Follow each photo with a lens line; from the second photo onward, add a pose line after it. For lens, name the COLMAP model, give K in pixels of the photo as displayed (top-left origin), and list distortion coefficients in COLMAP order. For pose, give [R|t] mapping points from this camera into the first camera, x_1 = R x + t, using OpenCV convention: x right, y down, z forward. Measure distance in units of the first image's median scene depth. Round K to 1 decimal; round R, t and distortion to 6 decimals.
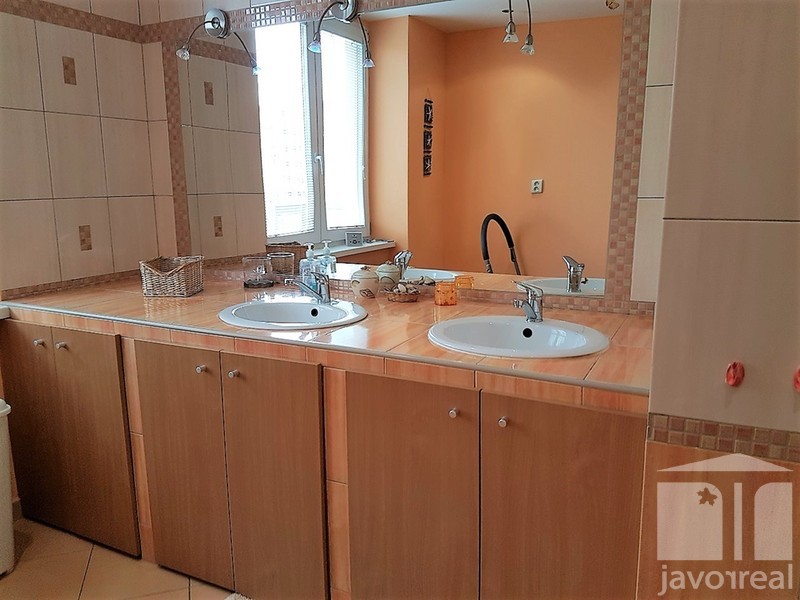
lens RADIAL K [[628.9, 0, 400.4], [0, 628.9, 298.0], [0, 0, 1]] dist [0.058424, -0.097904]
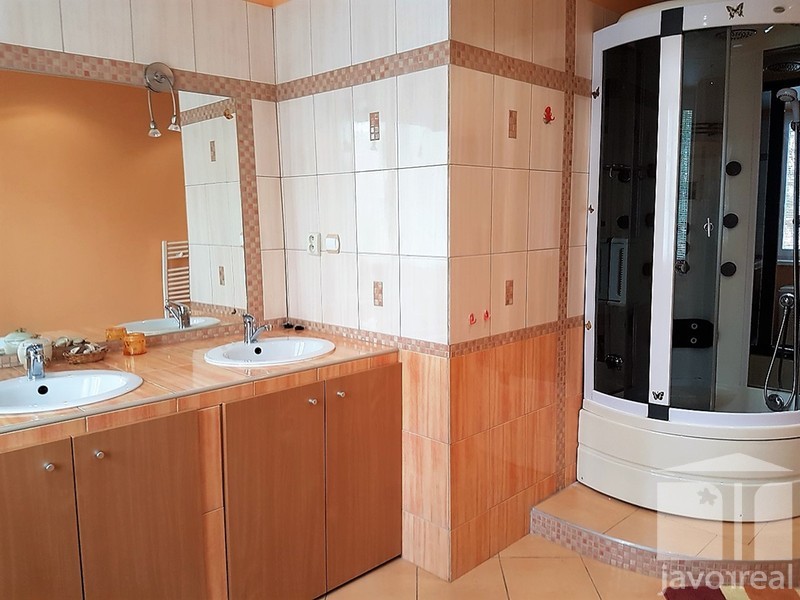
lens RADIAL K [[628.9, 0, 401.2], [0, 628.9, 301.2], [0, 0, 1]] dist [0.058424, -0.097904]
pose [[0.301497, -0.117813, 0.946161, -0.935659], [0.182859, 0.981061, 0.063889, -0.076124], [-0.935768, 0.153752, 0.317330, 0.251807]]
